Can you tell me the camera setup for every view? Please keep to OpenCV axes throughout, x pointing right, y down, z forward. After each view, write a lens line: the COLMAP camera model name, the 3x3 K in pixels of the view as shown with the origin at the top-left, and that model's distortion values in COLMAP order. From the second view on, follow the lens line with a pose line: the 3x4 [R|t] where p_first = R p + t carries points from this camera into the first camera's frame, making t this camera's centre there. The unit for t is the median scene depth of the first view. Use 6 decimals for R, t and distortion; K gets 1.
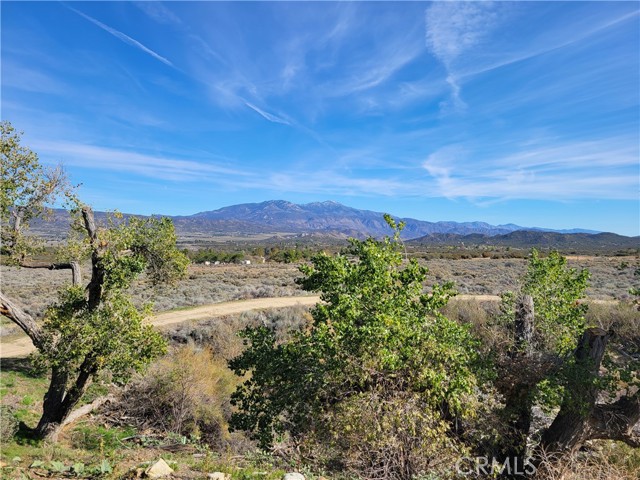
lens RADIAL K [[488.4, 0, 330.5], [0, 488.4, 240.8], [0, 0, 1]] dist [0.058480, -0.039743]
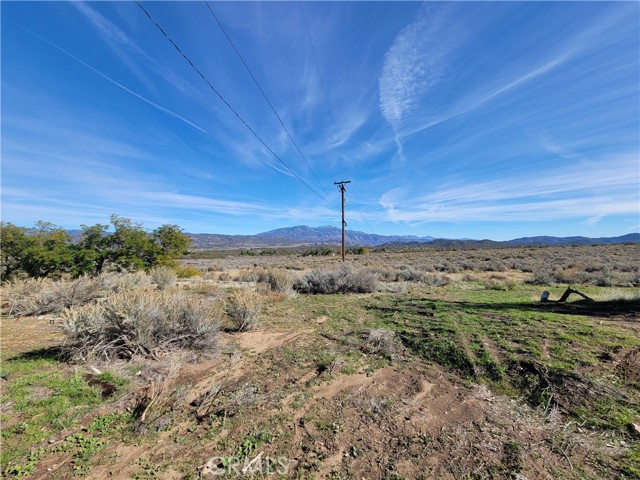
lens RADIAL K [[259.2, 0, 321.0], [0, 259.2, 240.2], [0, 0, 1]] dist [-0.002155, -0.000911]
pose [[0.999115, -0.019286, -0.037383, 0.028513], [0.018332, 0.999502, -0.025692, -0.003860], [0.037860, 0.024984, 0.998971, 0.133792]]
